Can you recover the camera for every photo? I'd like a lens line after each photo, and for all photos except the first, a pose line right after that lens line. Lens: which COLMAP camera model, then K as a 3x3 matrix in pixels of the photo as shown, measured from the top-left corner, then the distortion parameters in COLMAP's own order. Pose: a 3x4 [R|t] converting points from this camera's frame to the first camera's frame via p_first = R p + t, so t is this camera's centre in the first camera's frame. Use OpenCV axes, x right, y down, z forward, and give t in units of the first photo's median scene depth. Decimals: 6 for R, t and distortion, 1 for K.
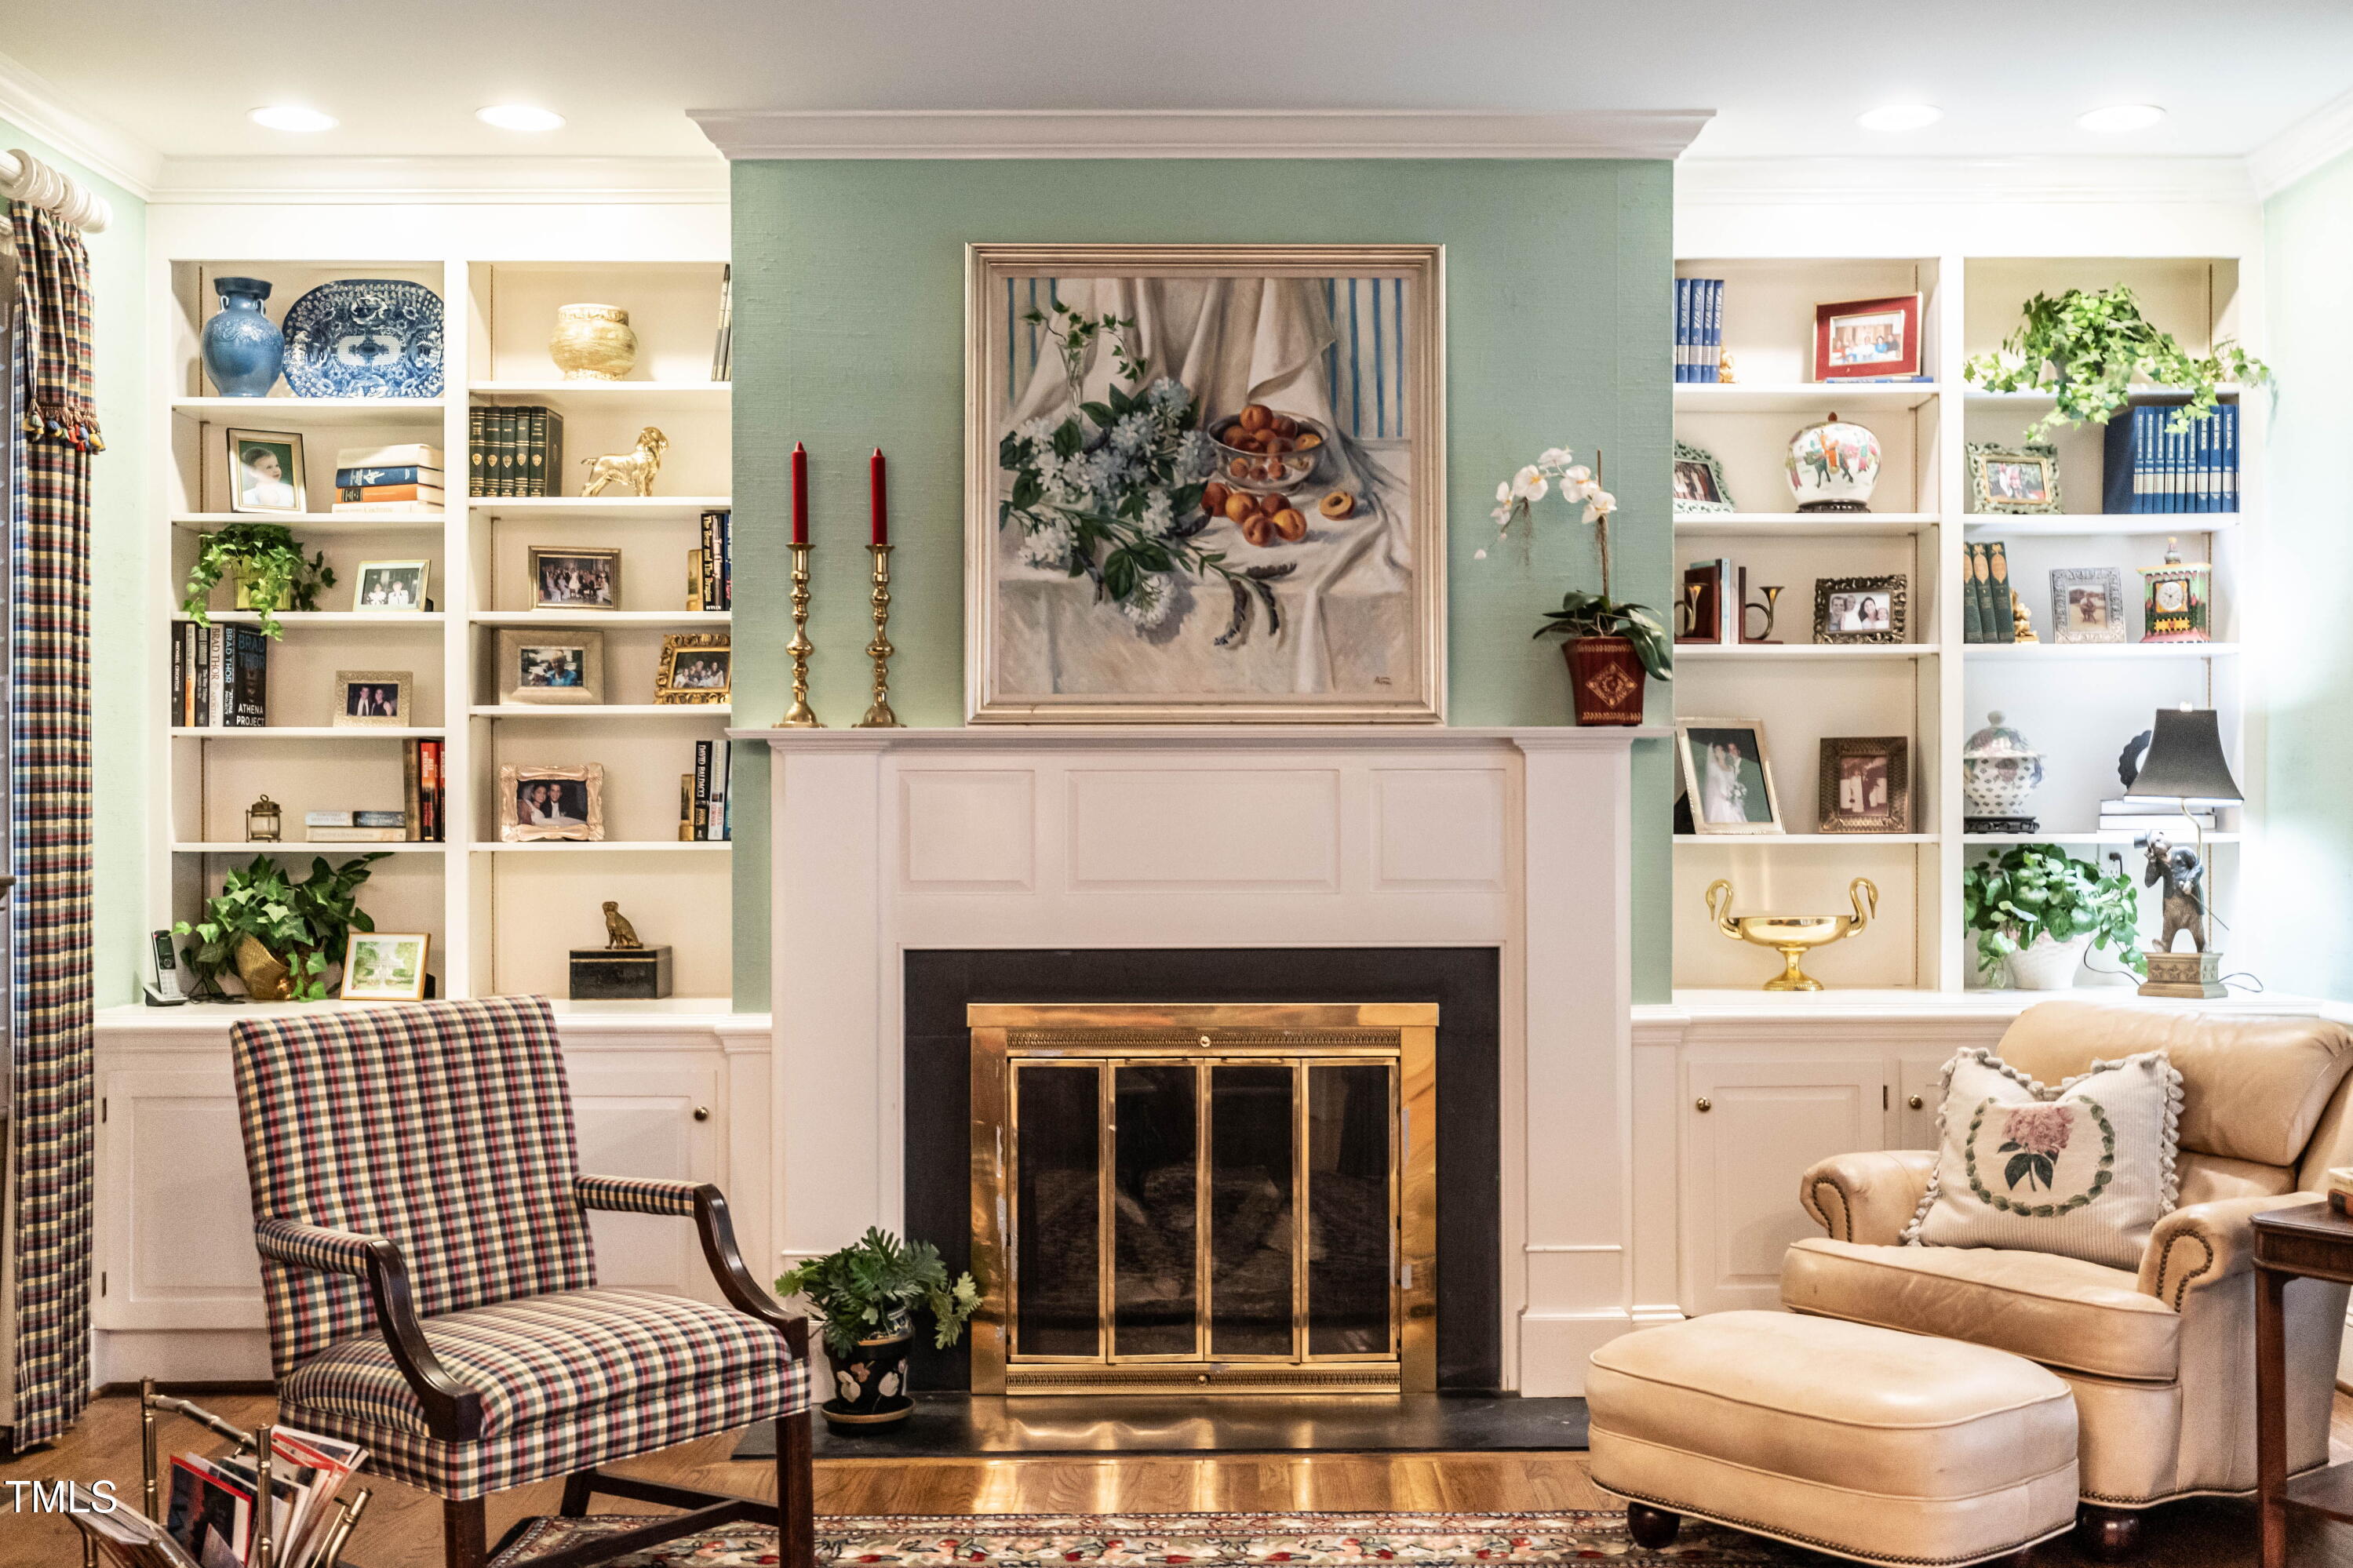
lens RADIAL K [[2290.4, 0, 1201.2], [0, 2290.4, 800.7], [0, 0, 1]] dist [0.010229, 0.000000]
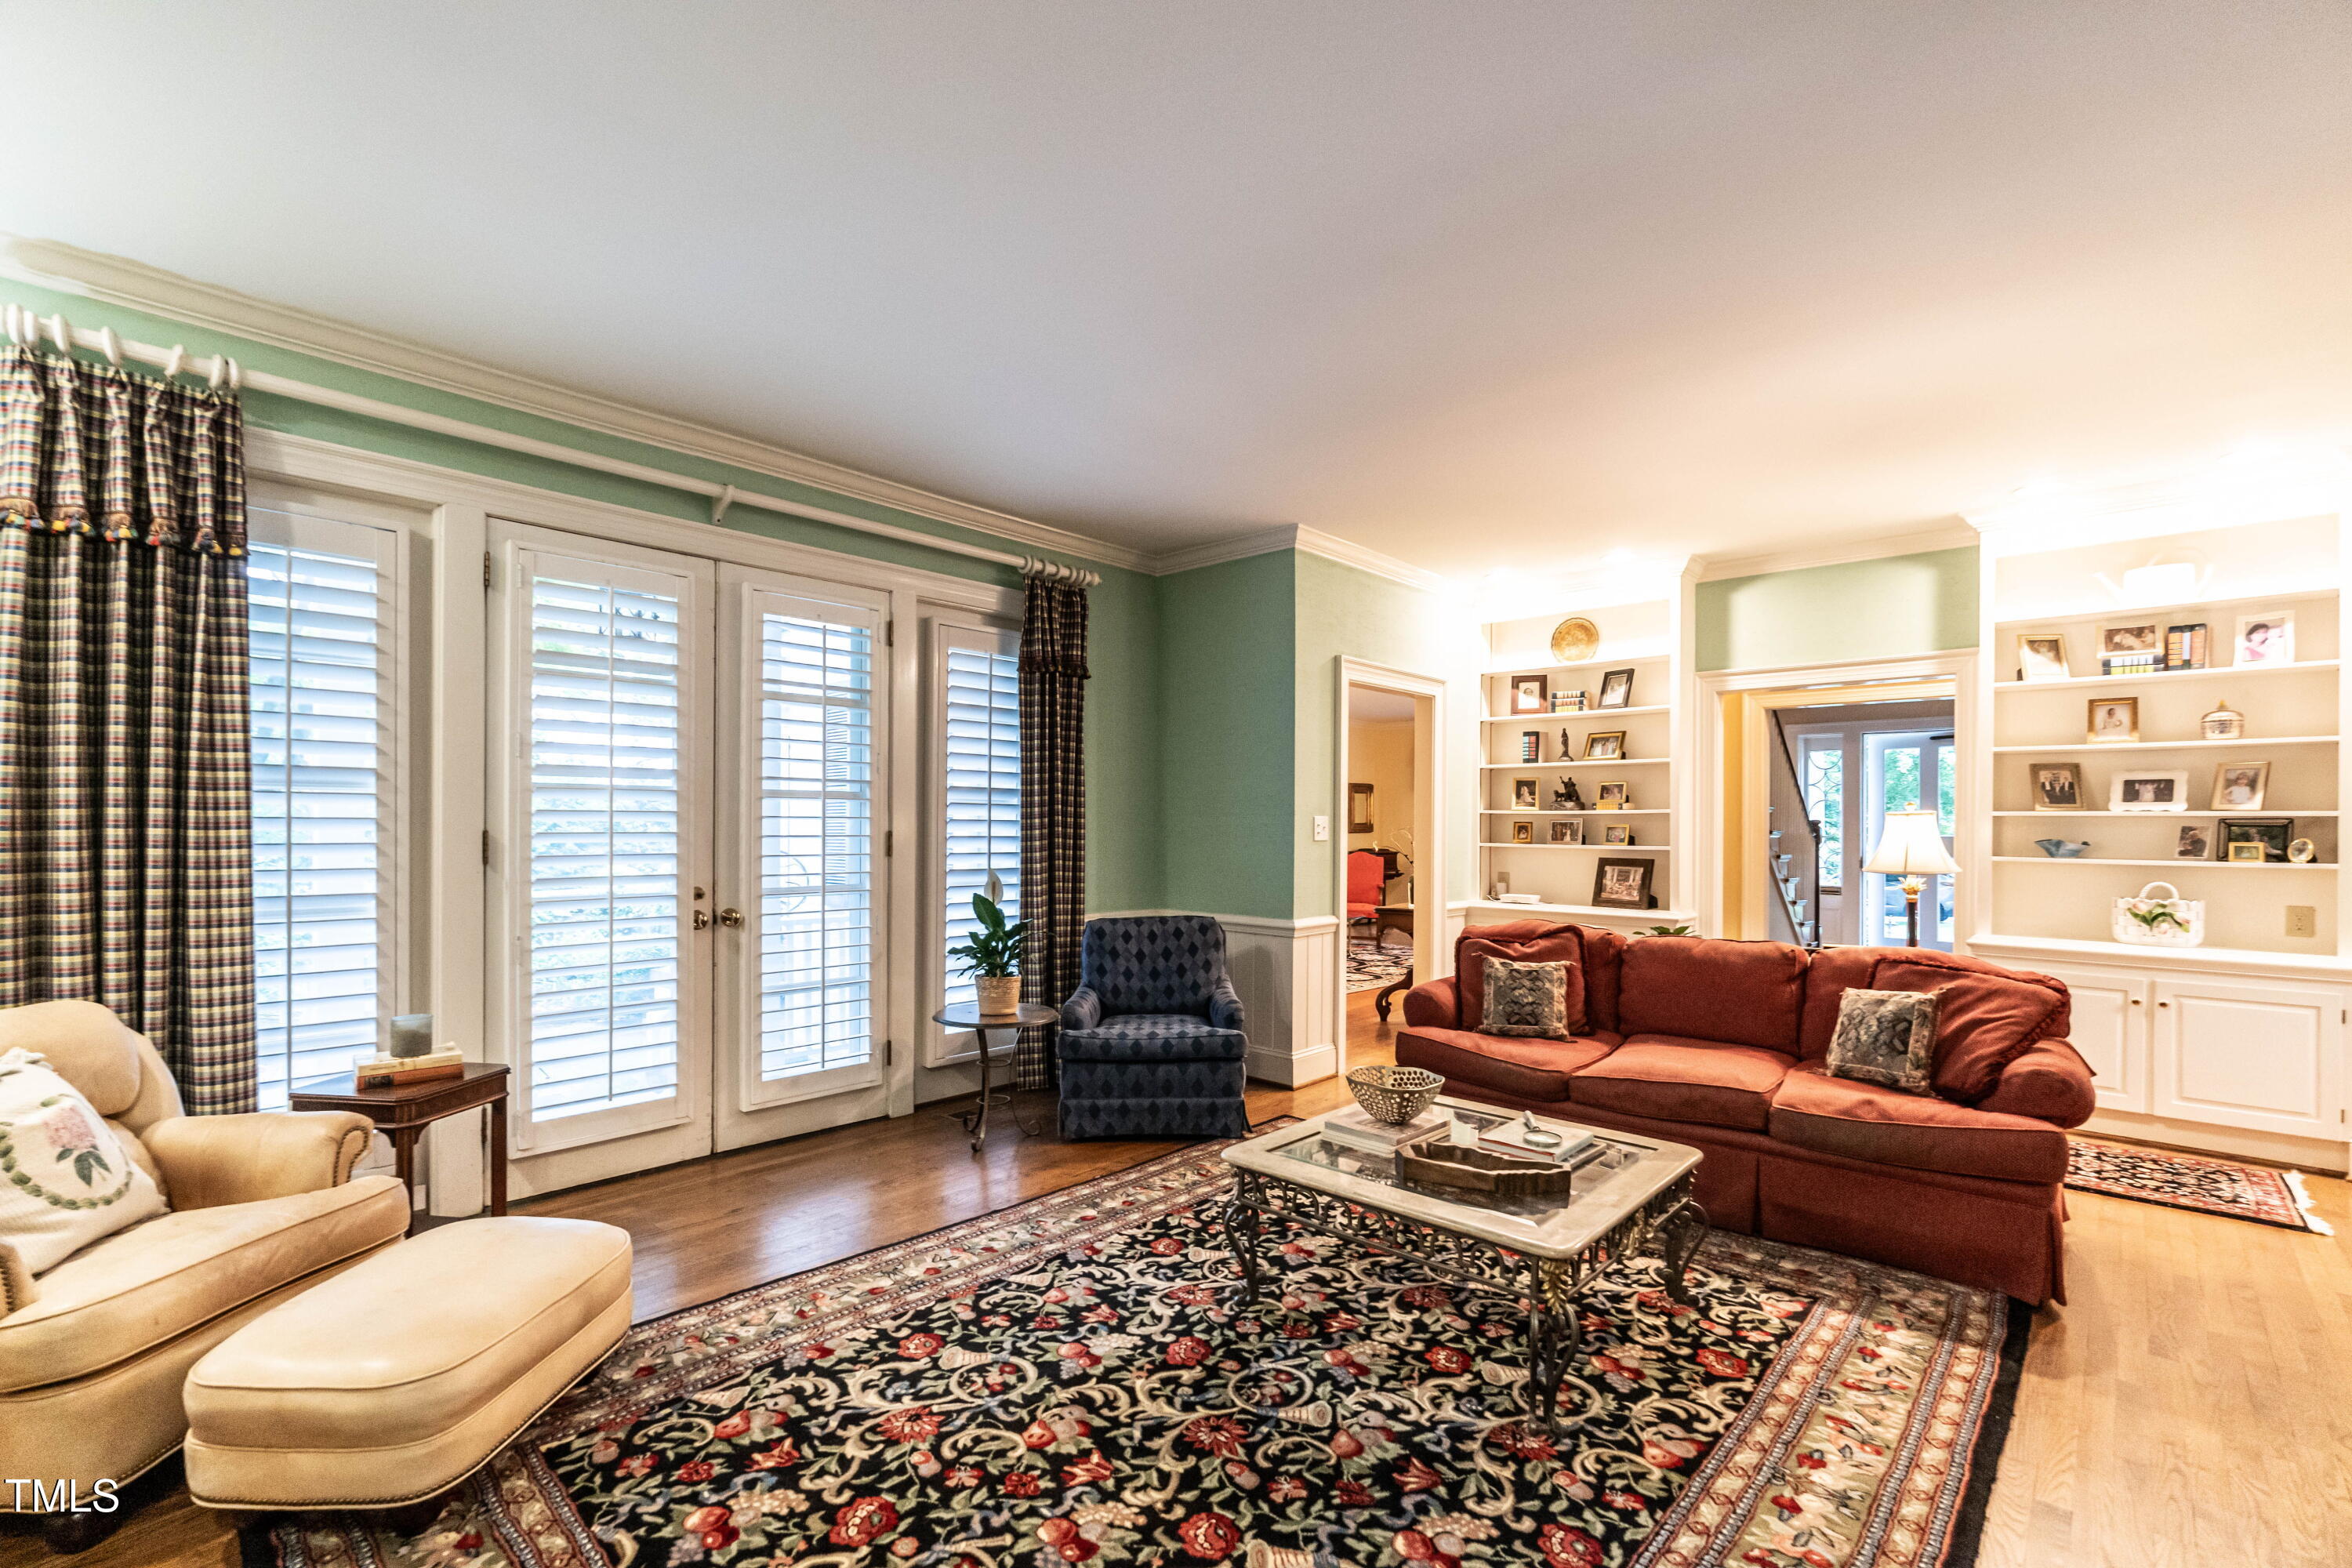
lens RADIAL K [[1052.7, 0, 1167.4], [0, 1052.7, 825.1], [0, 0, 1]] dist [-0.006475, 0.000386]
pose [[-0.727159, 0.000941, 0.686468, -0.299368], [-0.007274, 0.999932, -0.009076, -0.000315], [-0.686430, -0.011593, -0.727103, 0.857287]]
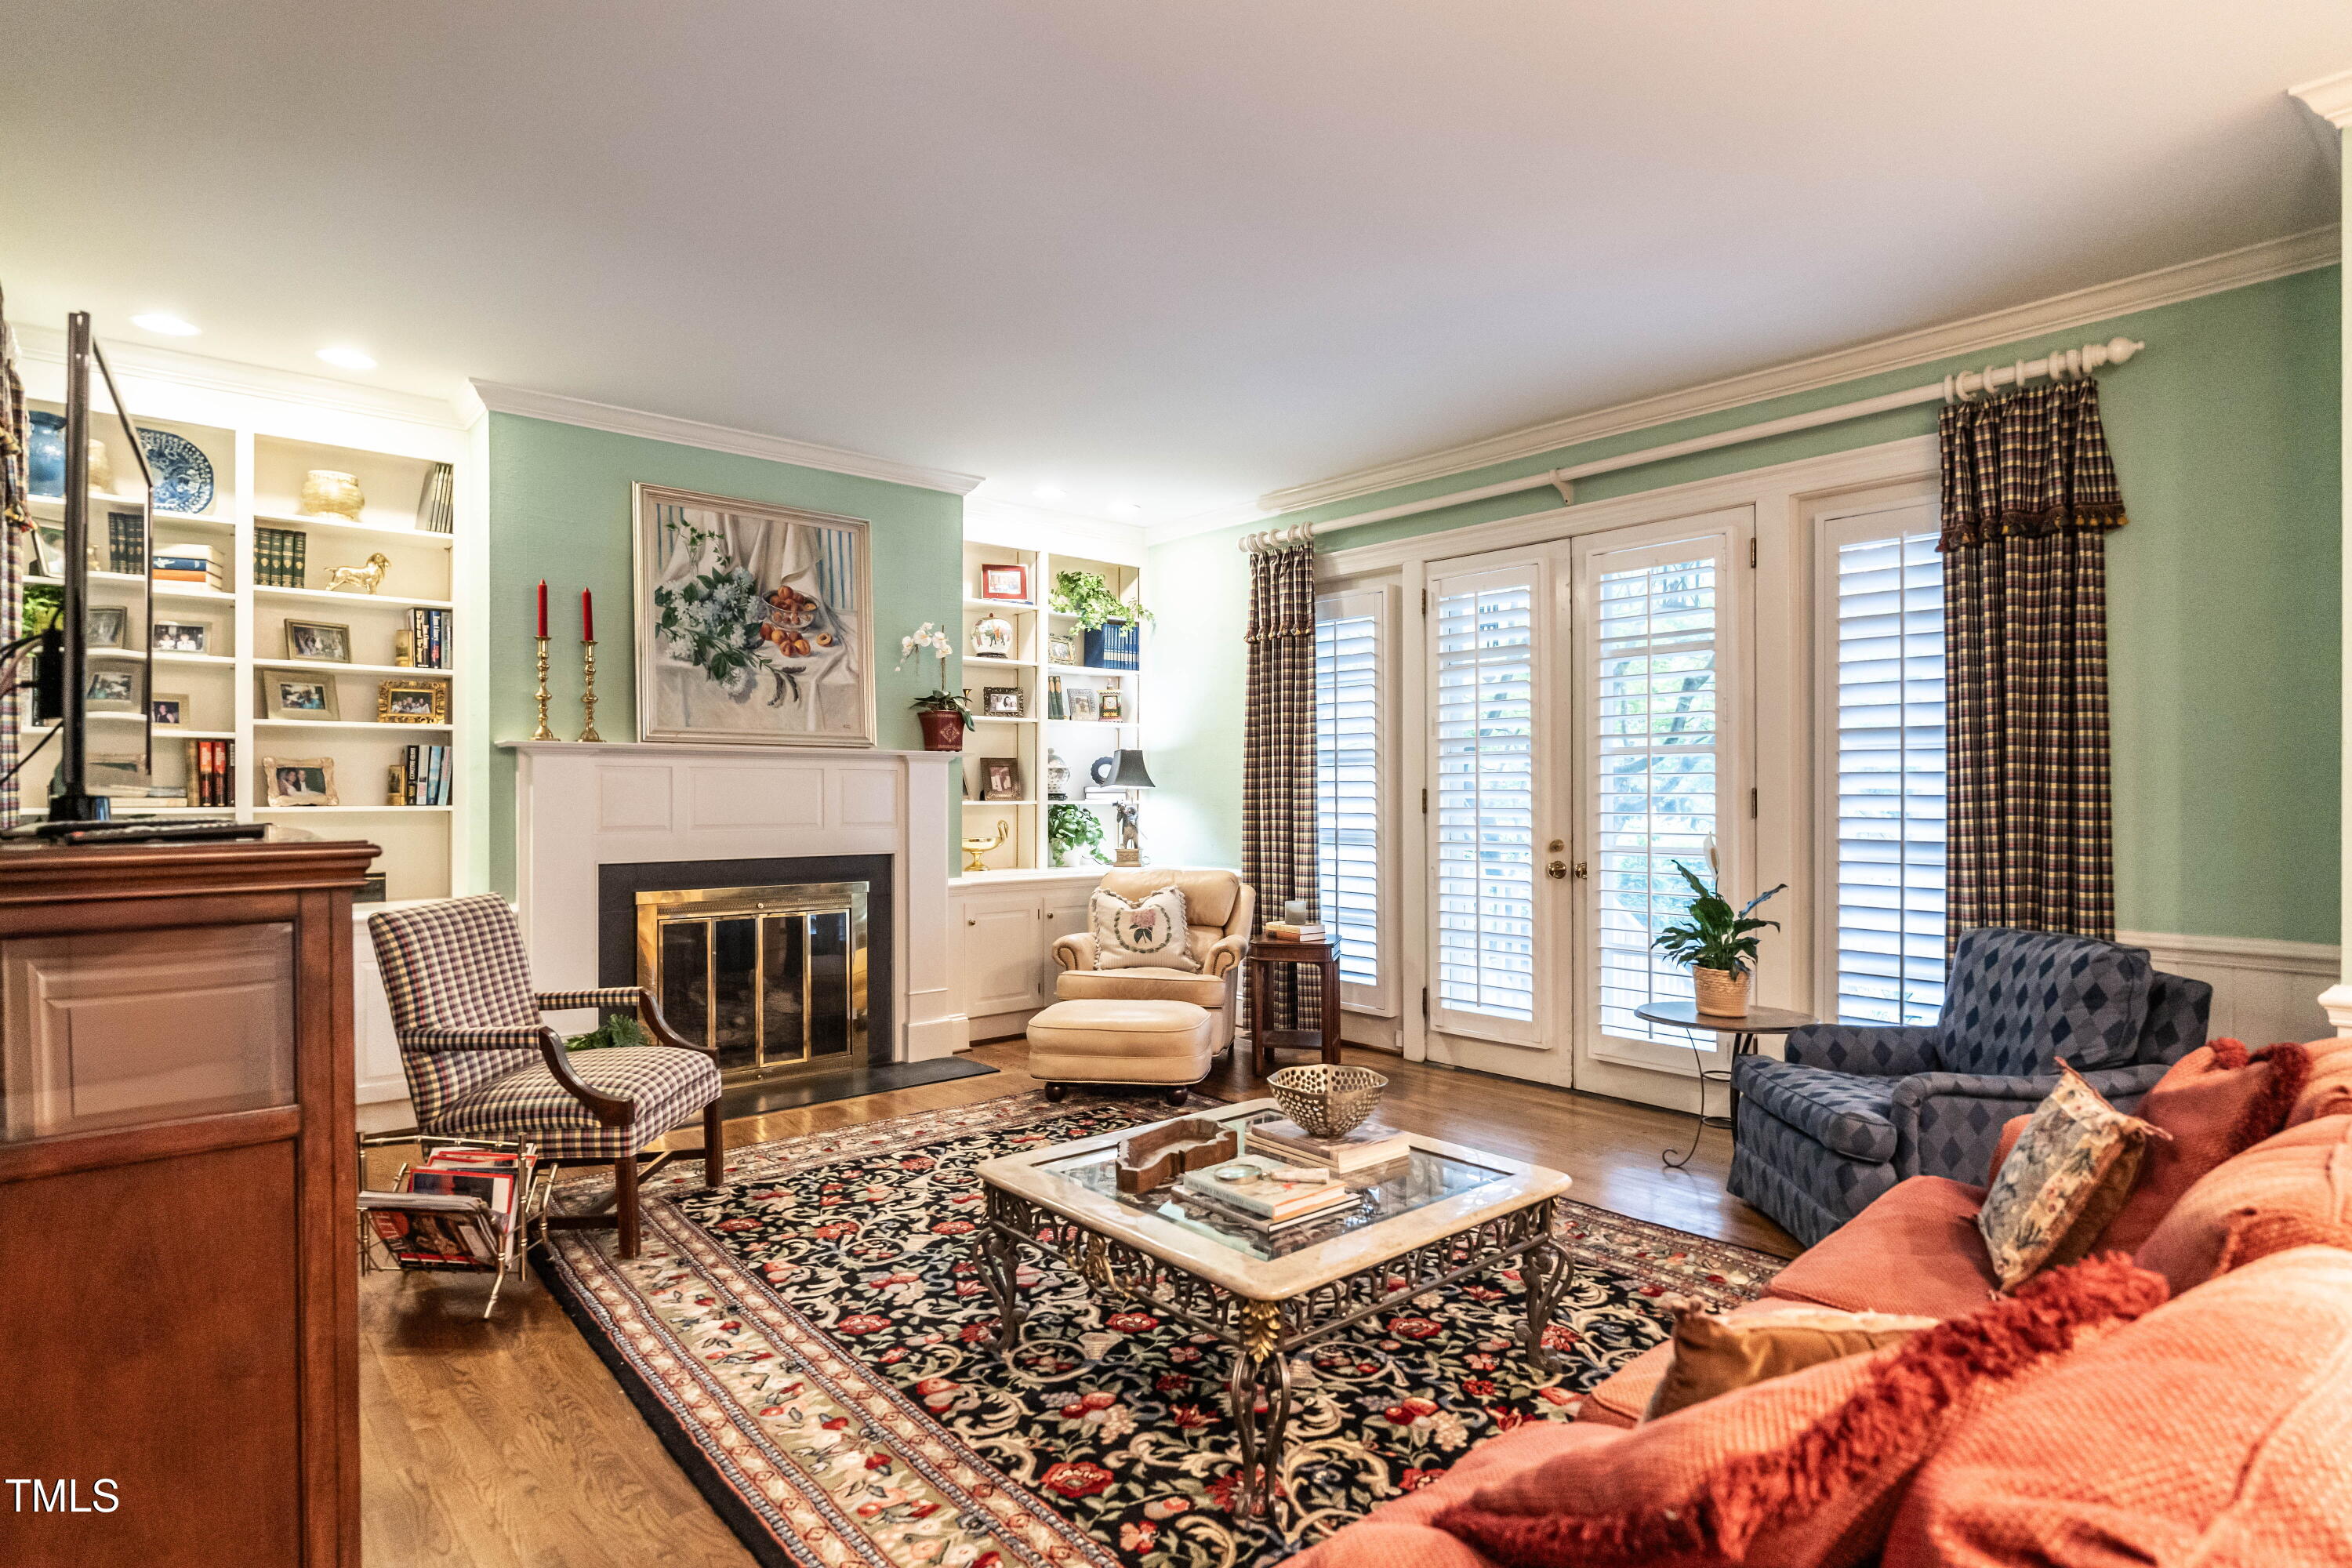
lens RADIAL K [[1217.4, 0, 1129.0], [0, 1217.4, 788.3], [0, 0, 1]] dist [-0.002087, 0.000433]
pose [[0.779713, 0.005643, 0.626112, -0.404852], [-0.006849, 0.999976, -0.000483, 0.002134], [-0.626100, -0.003912, 0.779733, -0.016292]]
